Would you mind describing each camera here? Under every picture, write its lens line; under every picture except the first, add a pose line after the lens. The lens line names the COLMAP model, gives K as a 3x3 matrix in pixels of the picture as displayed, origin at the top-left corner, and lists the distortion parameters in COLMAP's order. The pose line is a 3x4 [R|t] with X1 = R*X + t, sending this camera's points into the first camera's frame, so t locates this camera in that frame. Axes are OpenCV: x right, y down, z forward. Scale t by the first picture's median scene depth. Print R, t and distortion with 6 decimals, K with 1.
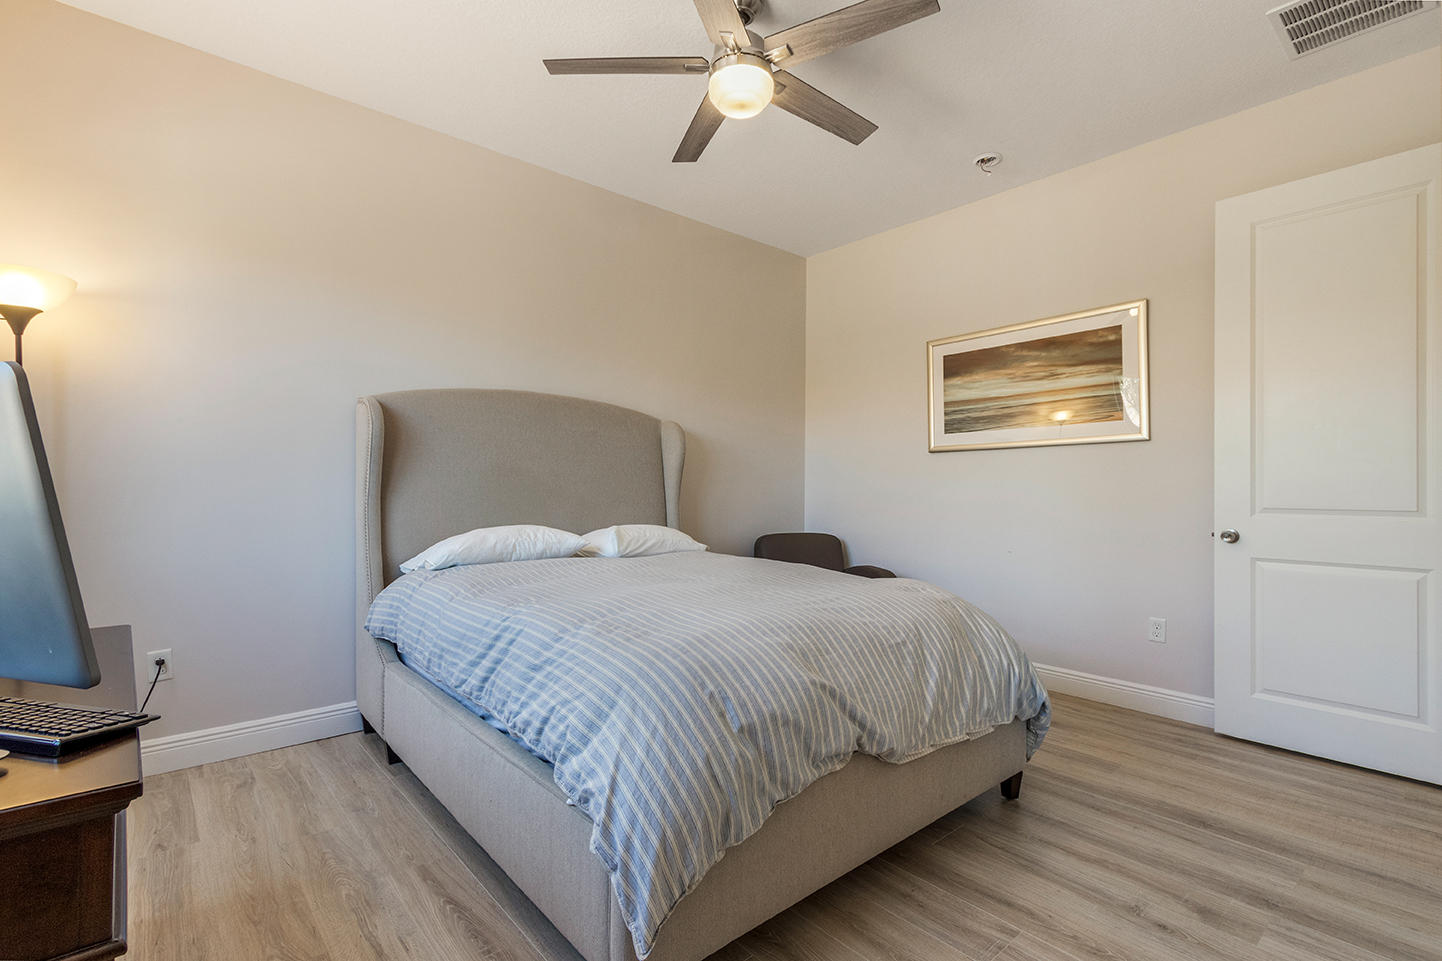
lens RADIAL K [[659.0, 0, 724.8], [0, 659.0, 486.1], [0, 0, 1]] dist [0.011358, -0.001600]
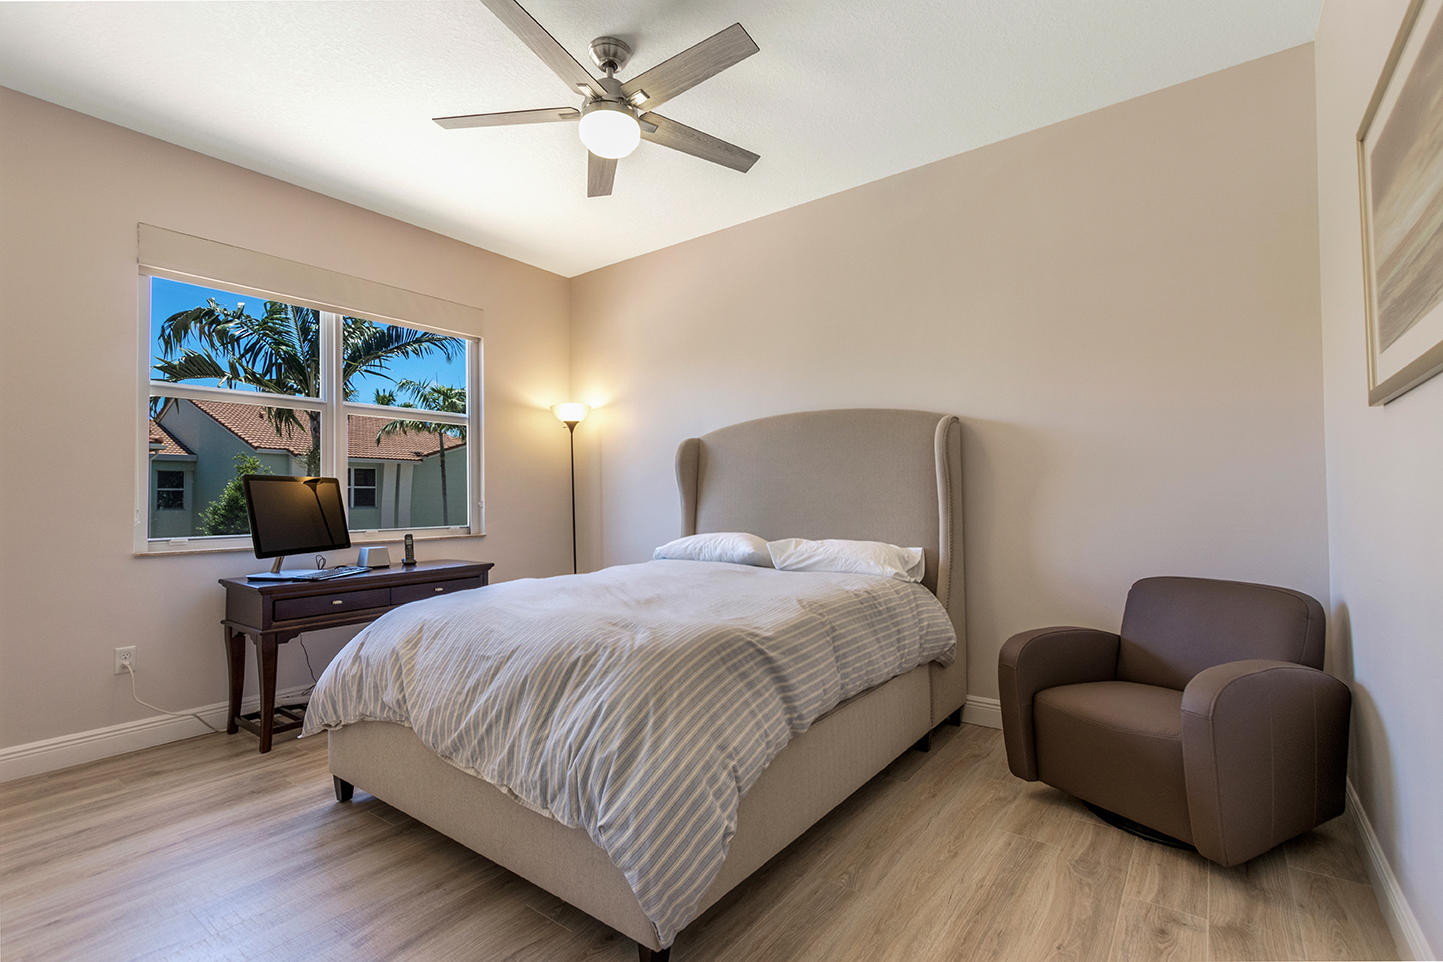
lens RADIAL K [[659.5, 0, 724.9], [0, 659.5, 486.0], [0, 0, 1]] dist [0.011358, -0.001600]
pose [[0.208847, -0.021830, -0.977705, 1.190614], [0.009898, 0.999747, -0.020208, -0.001654], [0.977898, -0.005457, 0.209011, 1.024615]]
